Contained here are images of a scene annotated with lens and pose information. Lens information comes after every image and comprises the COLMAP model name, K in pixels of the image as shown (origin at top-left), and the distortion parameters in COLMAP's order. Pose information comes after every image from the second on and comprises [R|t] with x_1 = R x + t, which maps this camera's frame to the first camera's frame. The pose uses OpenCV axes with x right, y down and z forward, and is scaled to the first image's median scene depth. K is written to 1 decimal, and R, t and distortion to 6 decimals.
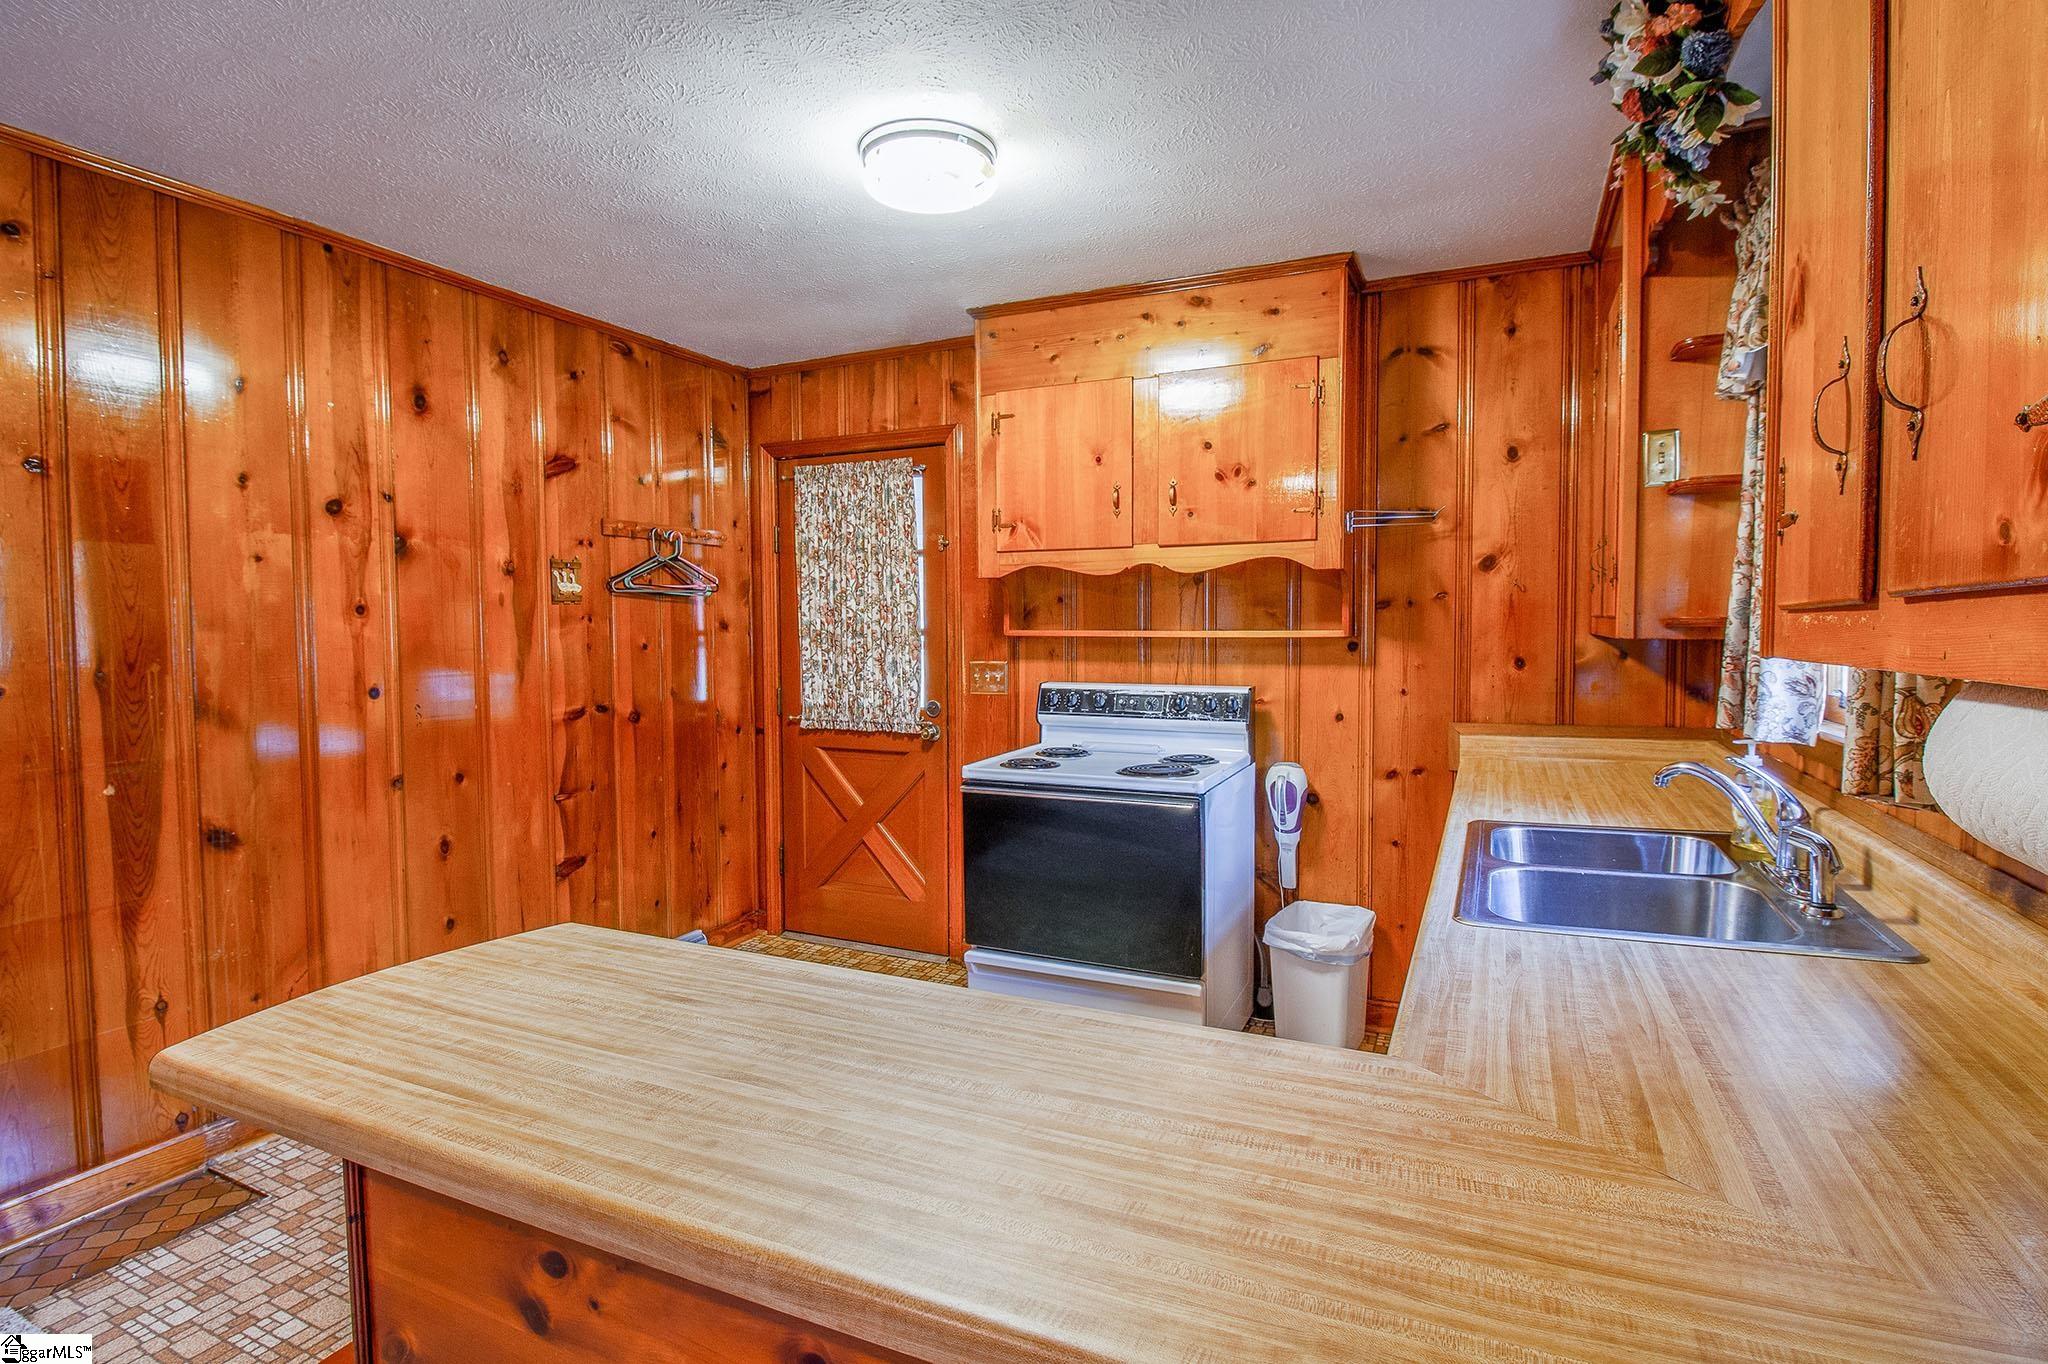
lens RADIAL K [[1001.7, 0, 1024.2], [0, 1001.7, 677.0], [0, 0, 1]] dist [0.008945, -0.019654]
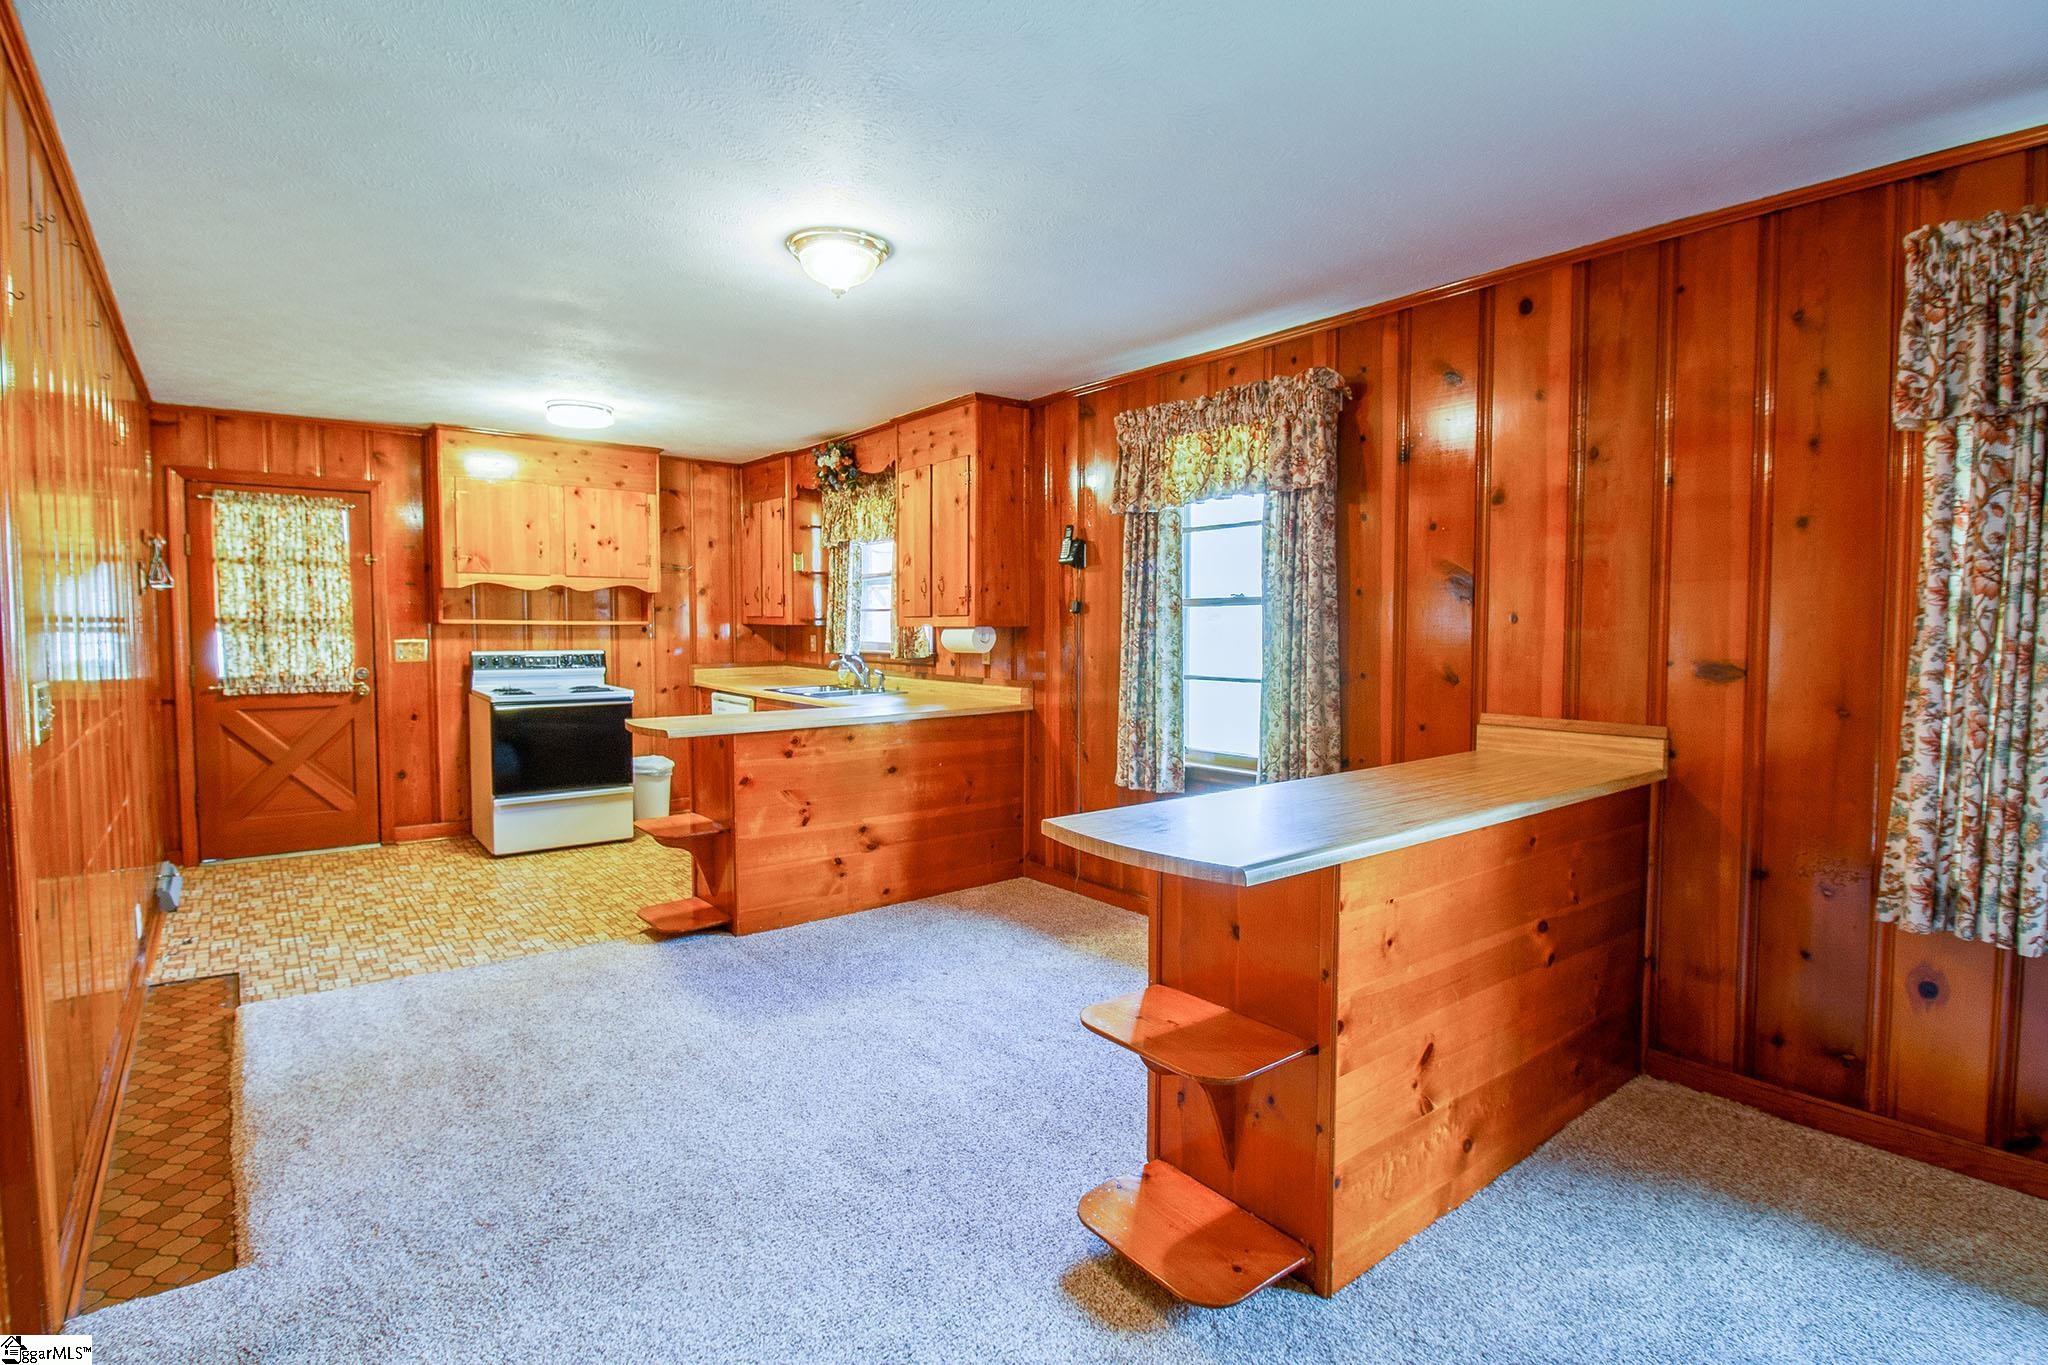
lens RADIAL K [[1001.7, 0, 1024.2], [0, 1001.7, 677.5], [0, 0, 1]] dist [0.008945, -0.019654]
pose [[0.449952, -0.041562, 0.892085, -1.084239], [0.036410, 0.998940, 0.028176, 0.035840], [-0.892310, 0.019803, 0.450988, -0.575103]]
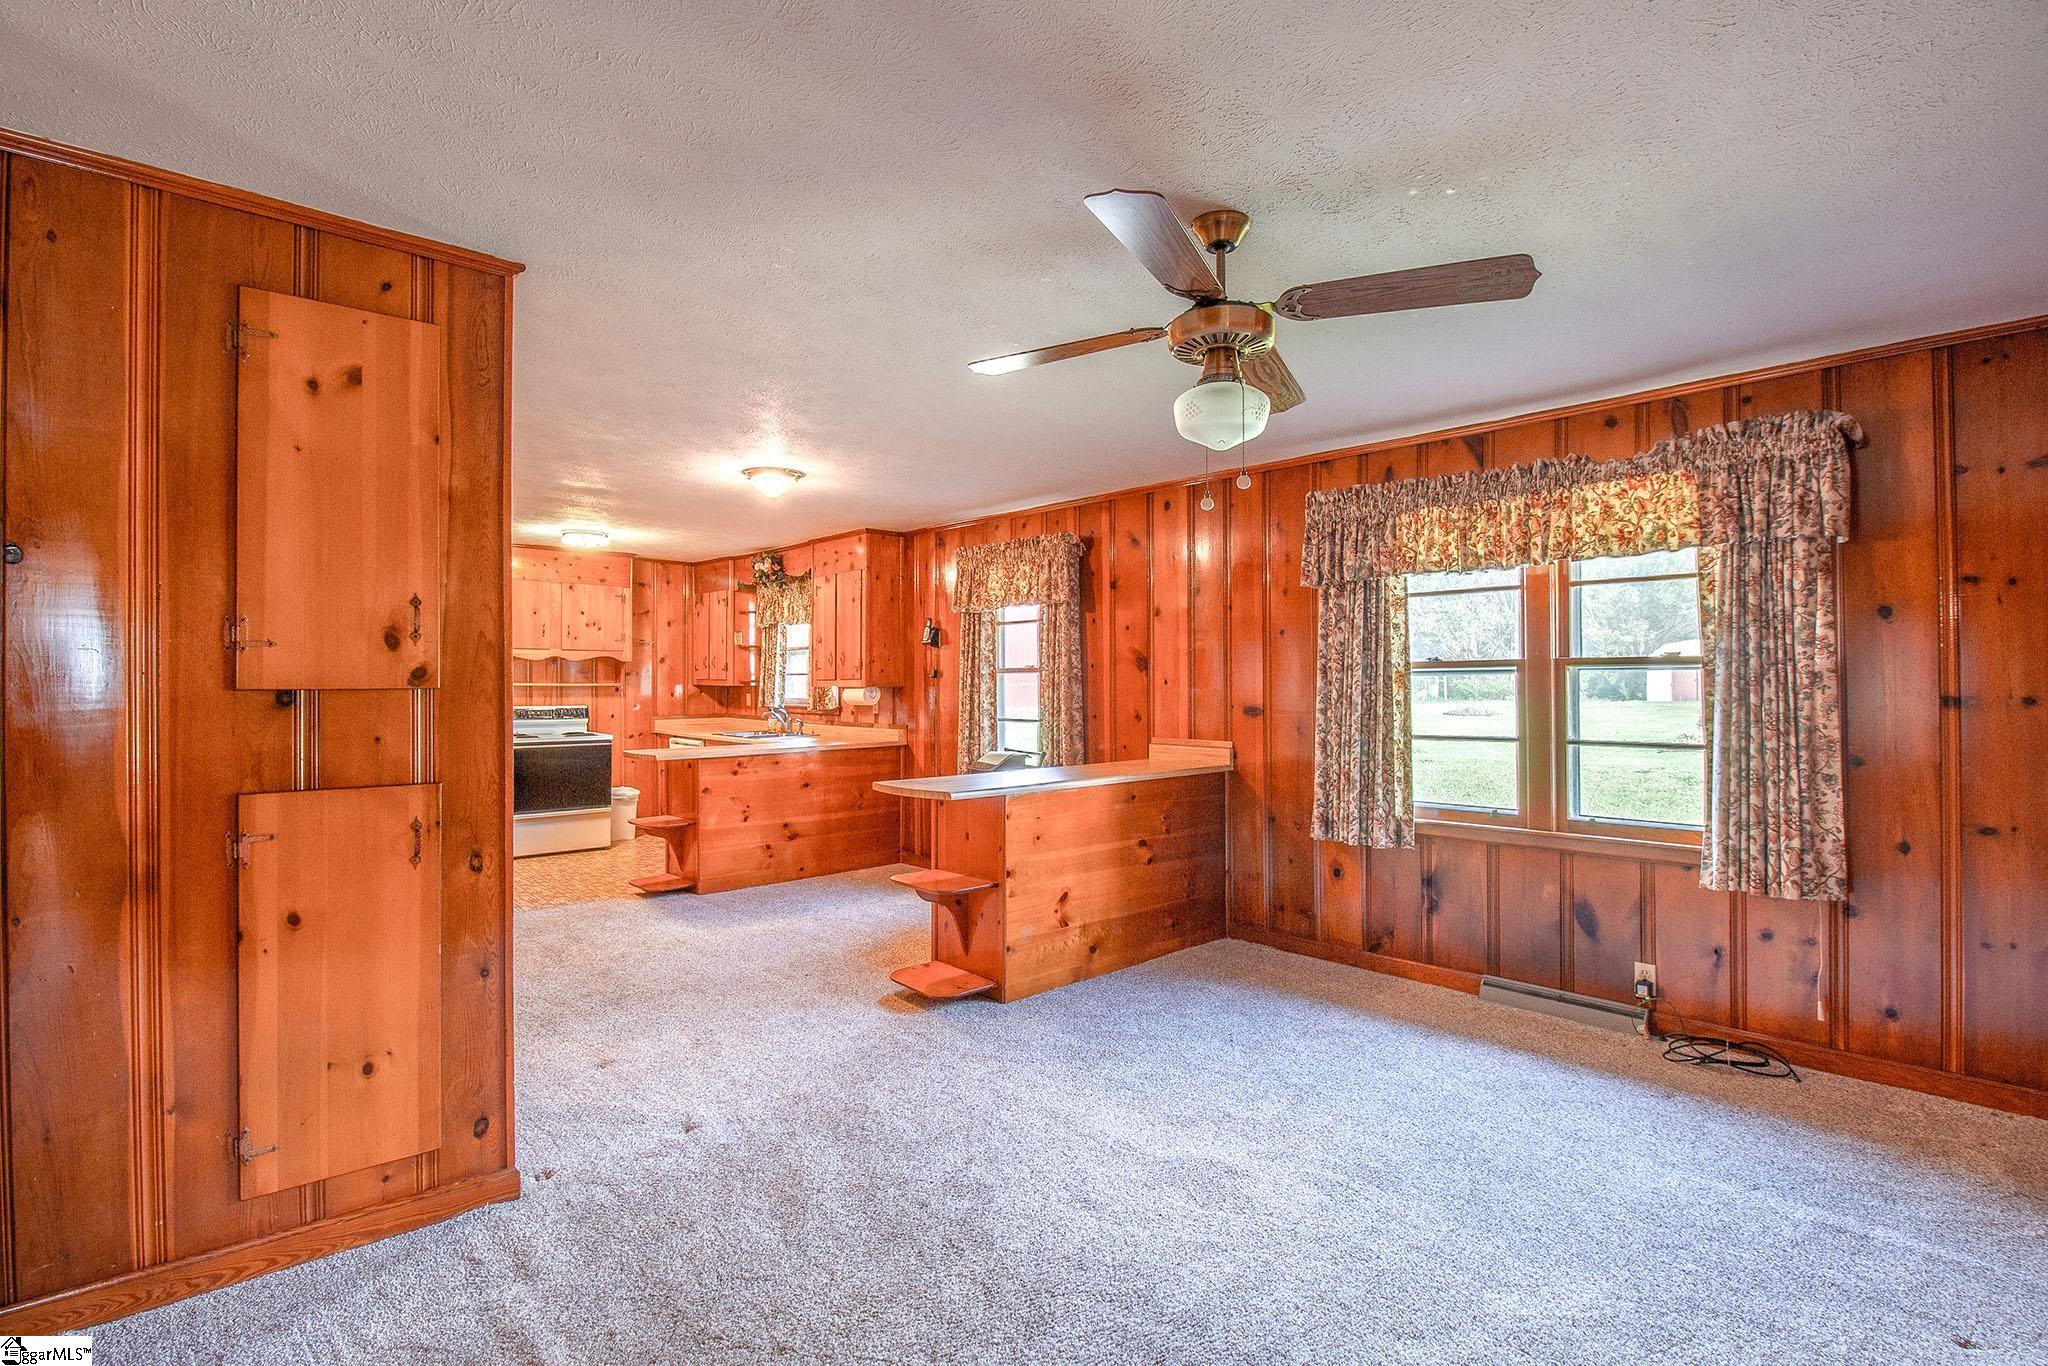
lens RADIAL K [[1001.7, 0, 1024.2], [0, 1001.7, 678.0], [0, 0, 1]] dist [0.008945, -0.019654]
pose [[0.386293, 0.008534, 0.922337, -1.613173], [0.040607, 0.998830, -0.026248, 0.050215], [-0.921482, 0.047593, 0.385494, -0.965802]]
